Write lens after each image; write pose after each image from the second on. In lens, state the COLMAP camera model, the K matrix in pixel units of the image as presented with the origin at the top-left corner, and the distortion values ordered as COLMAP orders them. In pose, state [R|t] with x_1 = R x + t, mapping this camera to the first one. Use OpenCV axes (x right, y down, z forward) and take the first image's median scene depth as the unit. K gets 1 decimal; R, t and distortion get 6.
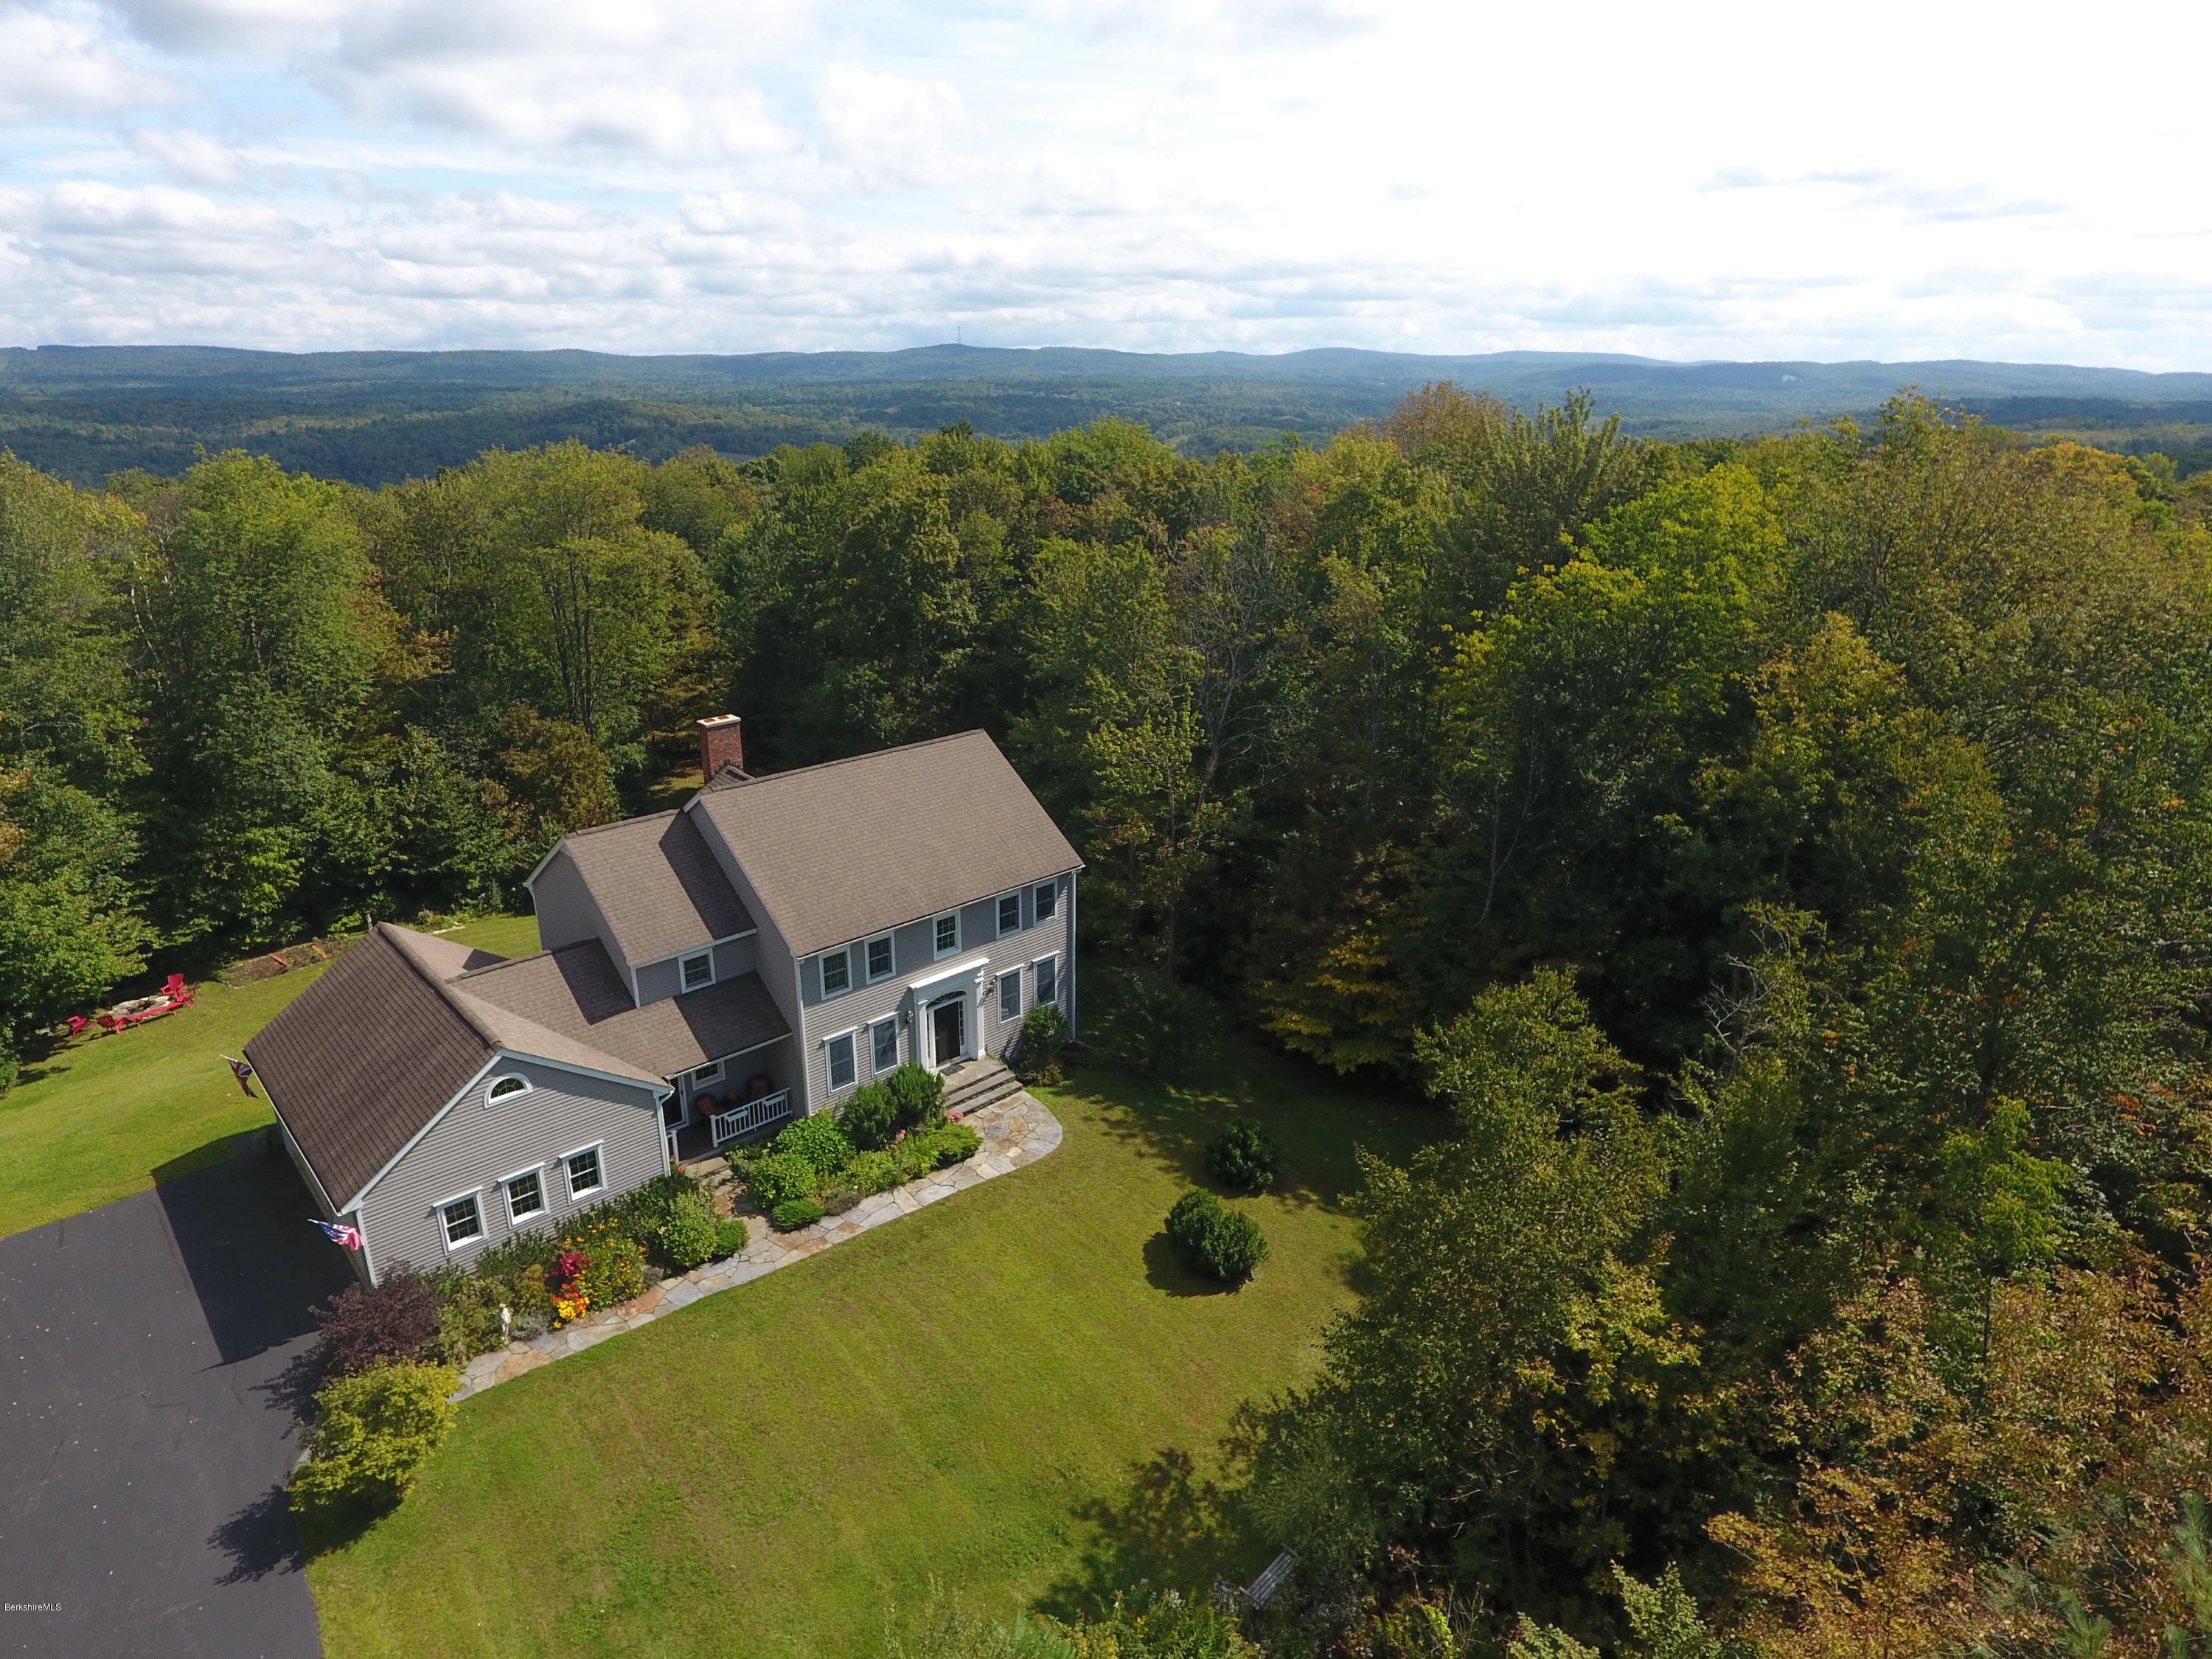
lens RADIAL K [[1302.3, 0, 1069.6], [0, 1302.3, 835.3], [0, 0, 1]] dist [-0.003801, -0.001083]
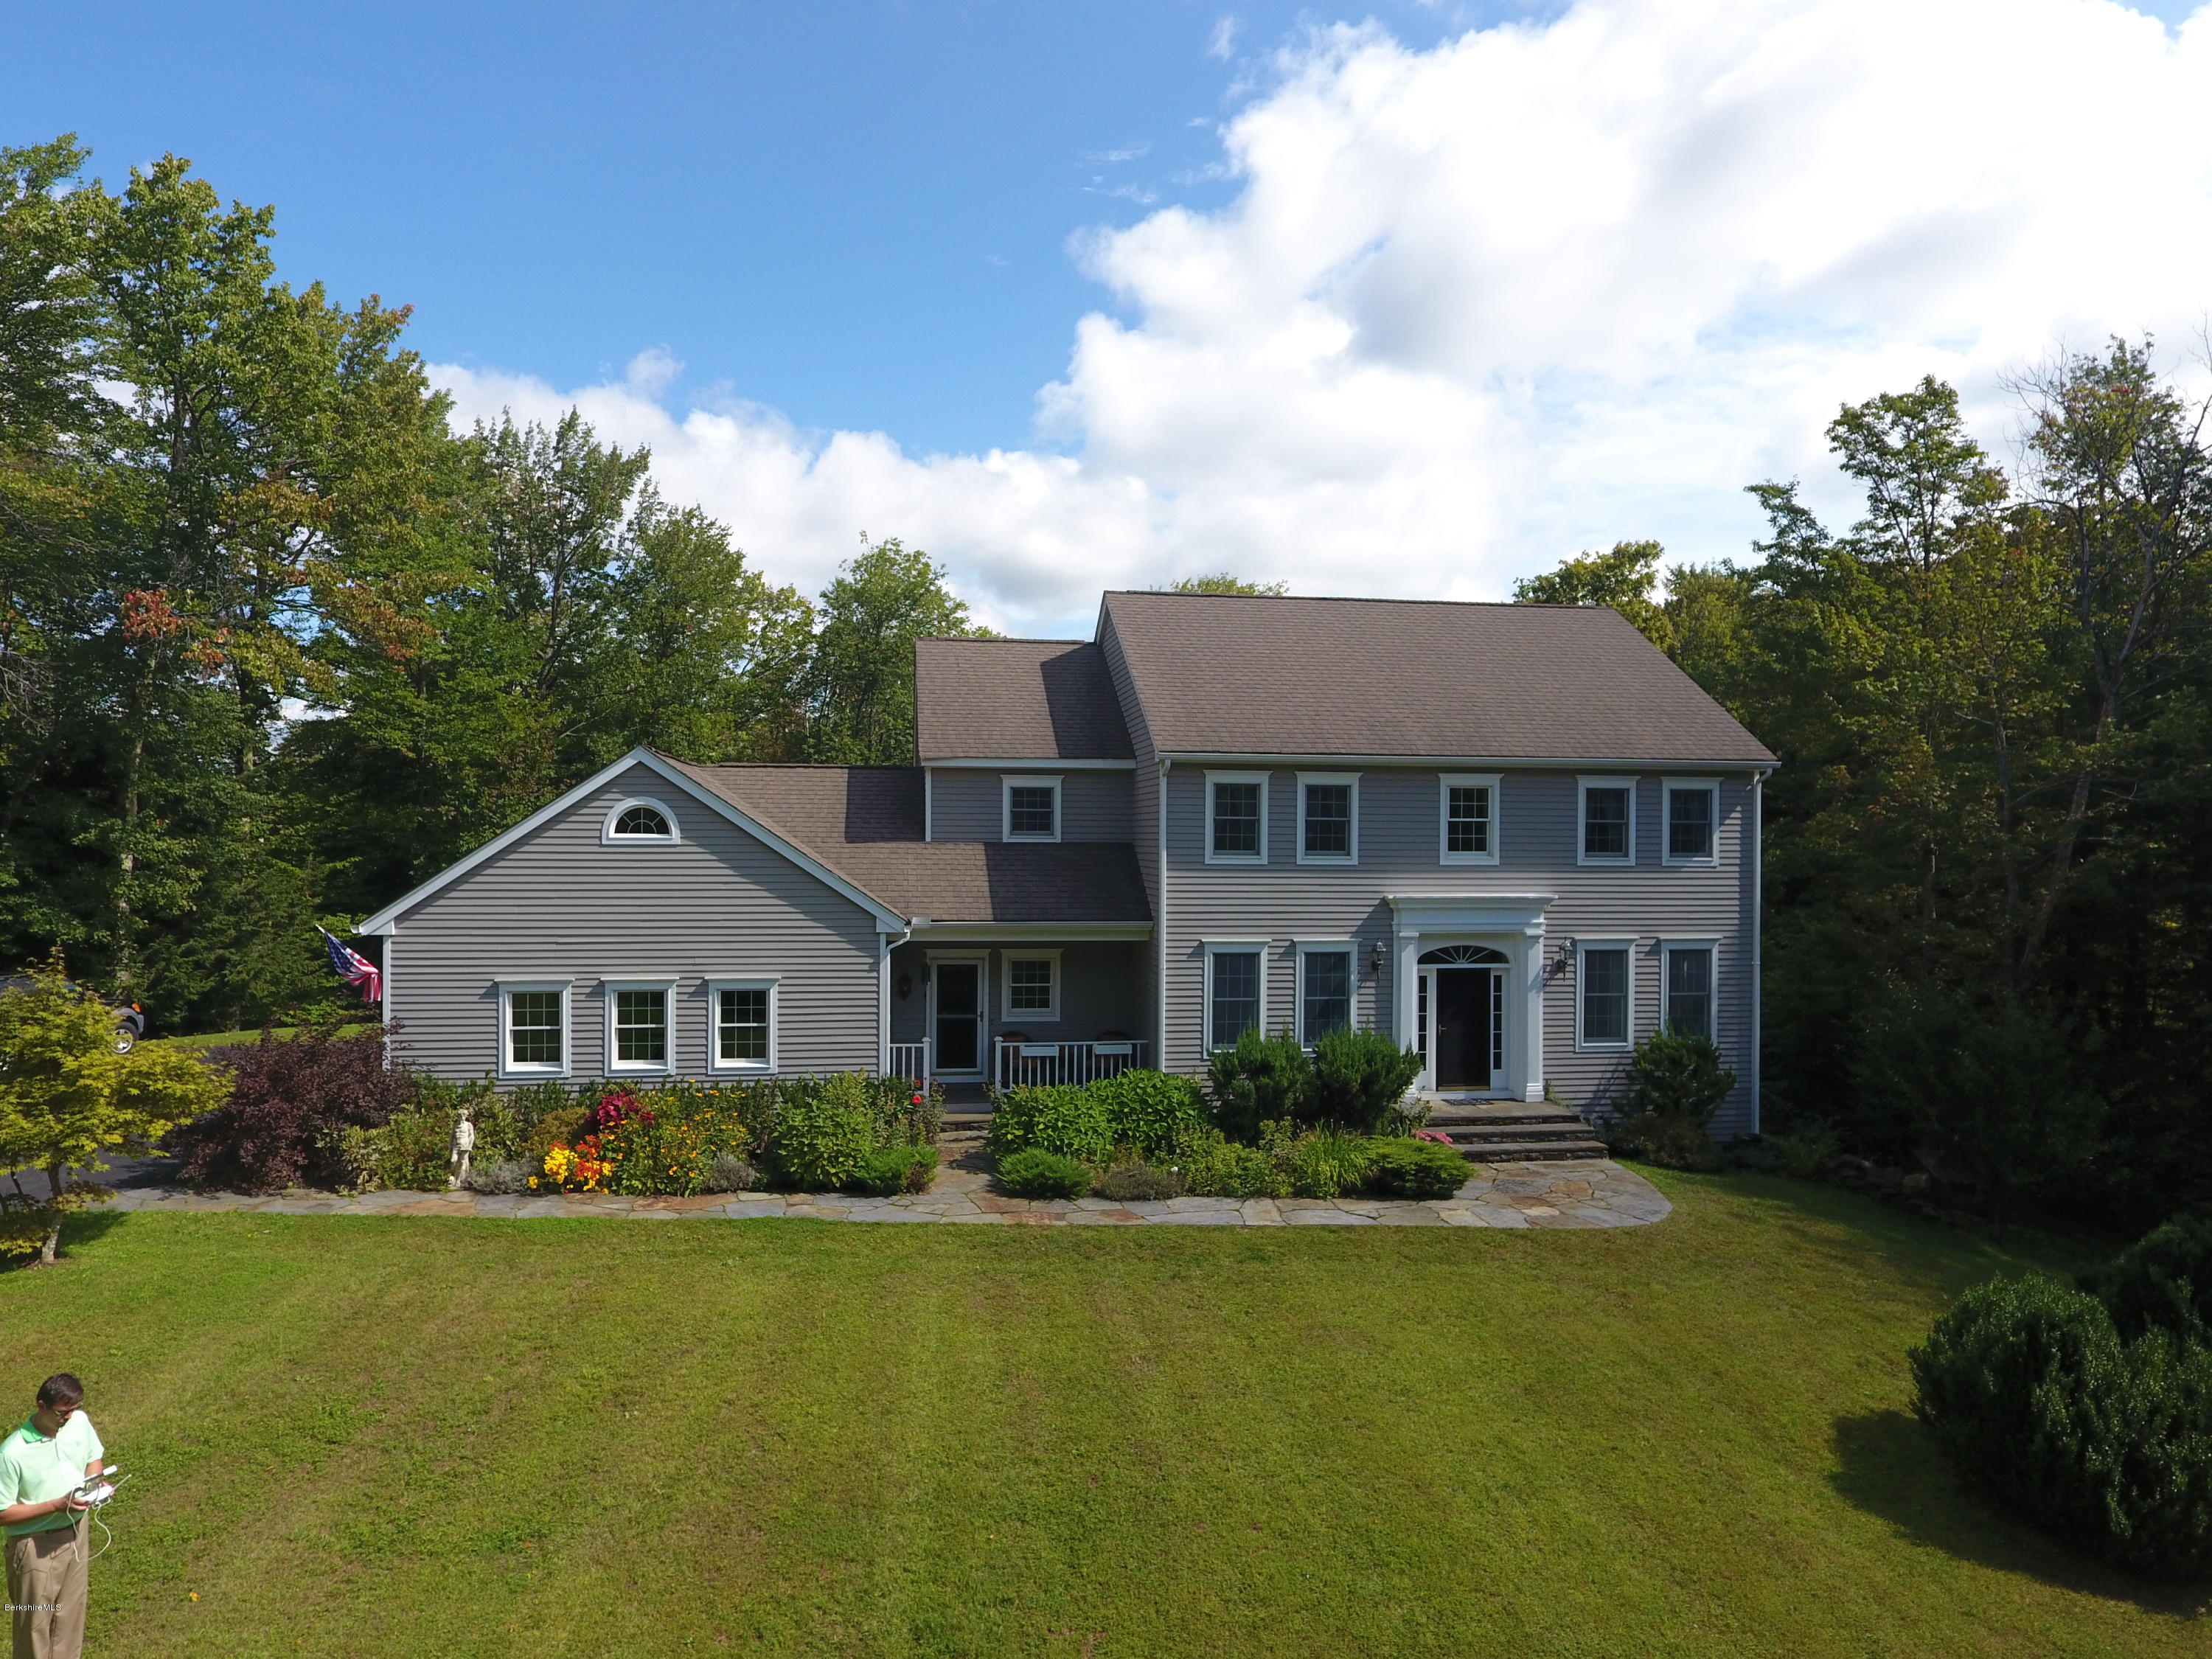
lens RADIAL K [[1302.3, 0, 1069.6], [0, 1302.3, 835.3], [0, 0, 1]] dist [-0.003801, -0.001083]
pose [[0.831089, 0.004551, -0.556121, 0.065658], [-0.195195, 0.938738, -0.284023, 0.256316], [0.520760, 0.344600, 0.781063, 0.471103]]
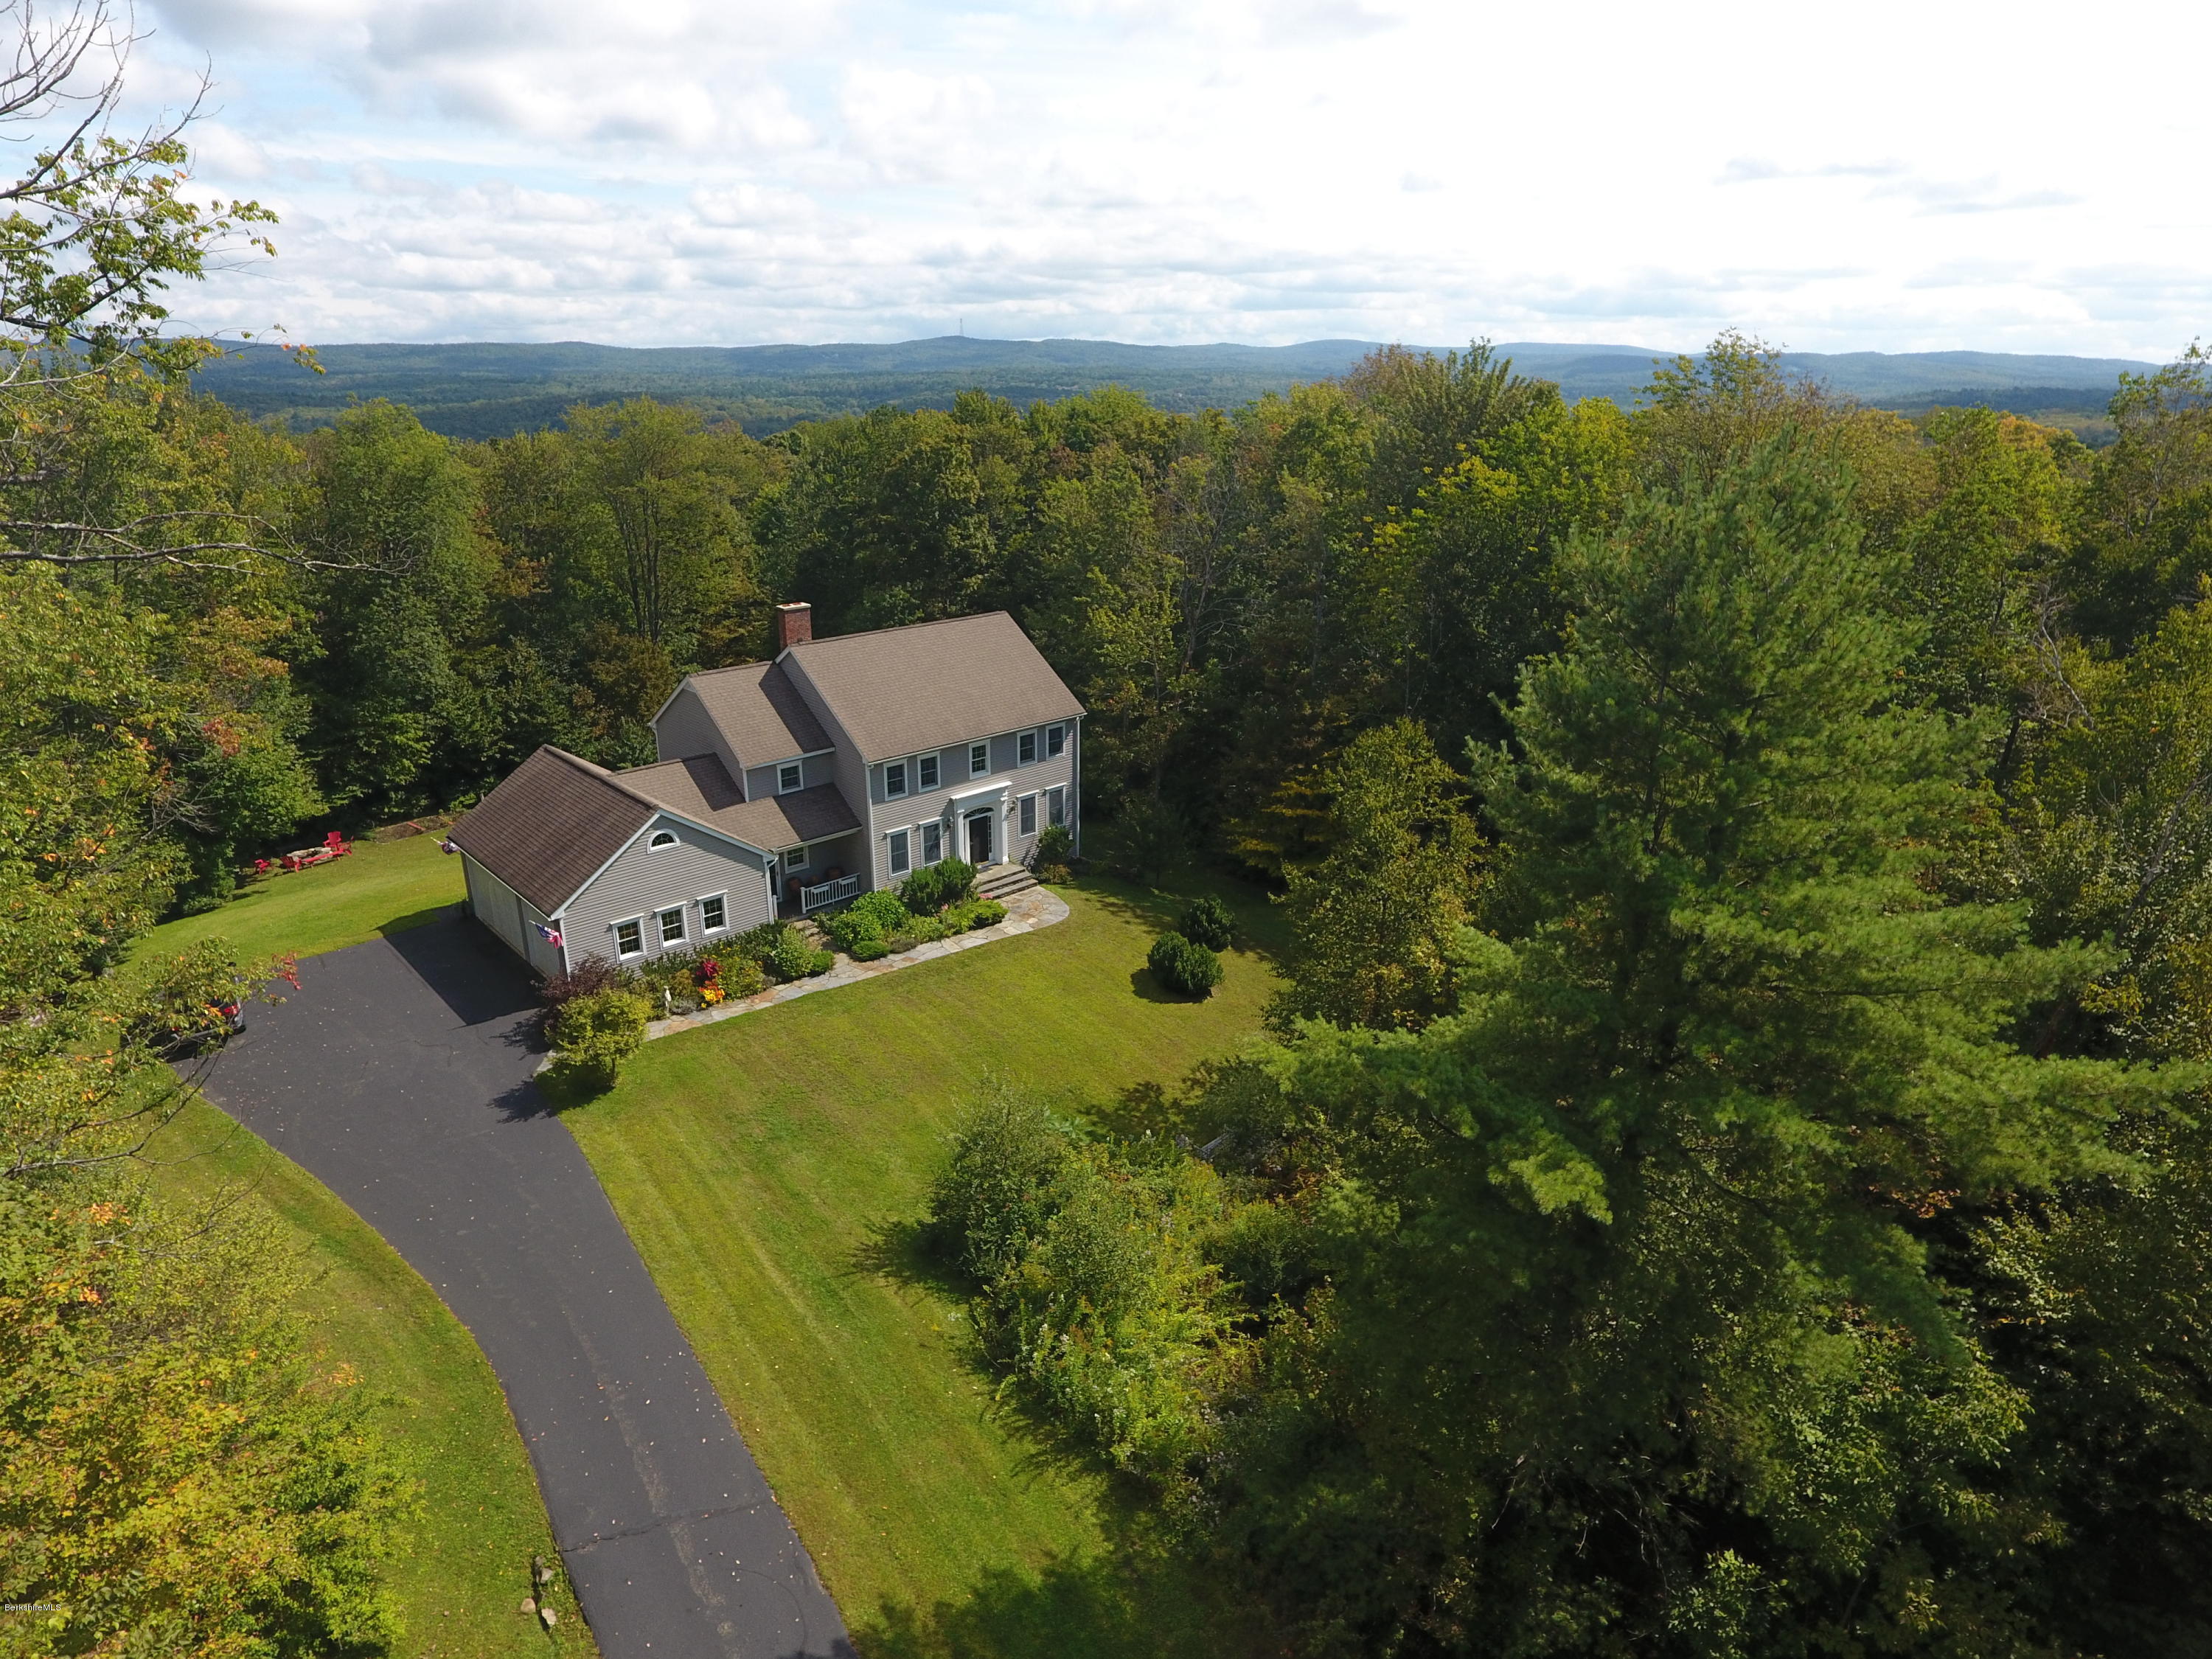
lens RADIAL K [[1302.3, 0, 1069.6], [0, 1302.3, 835.3], [0, 0, 1]] dist [-0.003801, -0.001083]
pose [[0.999997, -0.000243, -0.002431, -0.002028], [0.000255, 0.999988, 0.004937, 0.138497], [0.002430, -0.004937, 0.999985, -0.274288]]
